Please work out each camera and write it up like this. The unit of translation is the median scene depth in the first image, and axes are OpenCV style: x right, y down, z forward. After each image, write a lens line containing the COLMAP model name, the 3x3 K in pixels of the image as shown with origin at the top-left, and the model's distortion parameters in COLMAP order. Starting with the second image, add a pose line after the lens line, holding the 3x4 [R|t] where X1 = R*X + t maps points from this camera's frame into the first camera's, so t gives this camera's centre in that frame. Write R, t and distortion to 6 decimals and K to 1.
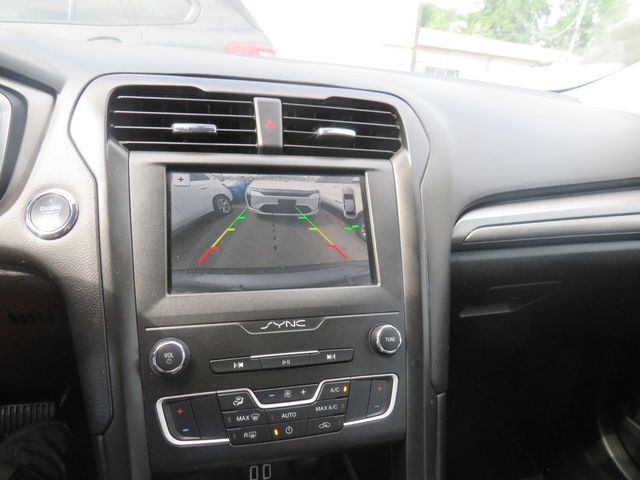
lens RADIAL K [[460.3, 0, 315.7], [0, 460.3, 241.2], [0, 0, 1]] dist [-0.036422, 0.003490]
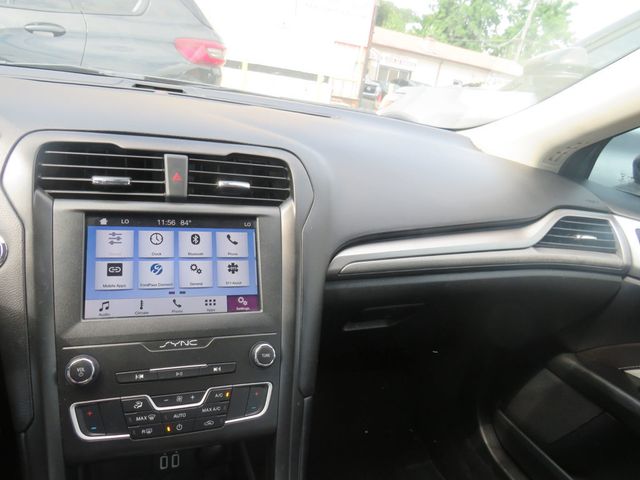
lens RADIAL K [[460.3, 0, 323.5], [0, 460.3, 238.8], [0, 0, 1]] dist [-0.036422, 0.003490]
pose [[0.992052, 0.033429, 0.121311, 0.150013], [-0.035346, 0.999281, 0.013686, -0.127400], [-0.120766, -0.017865, 0.992520, -0.267537]]
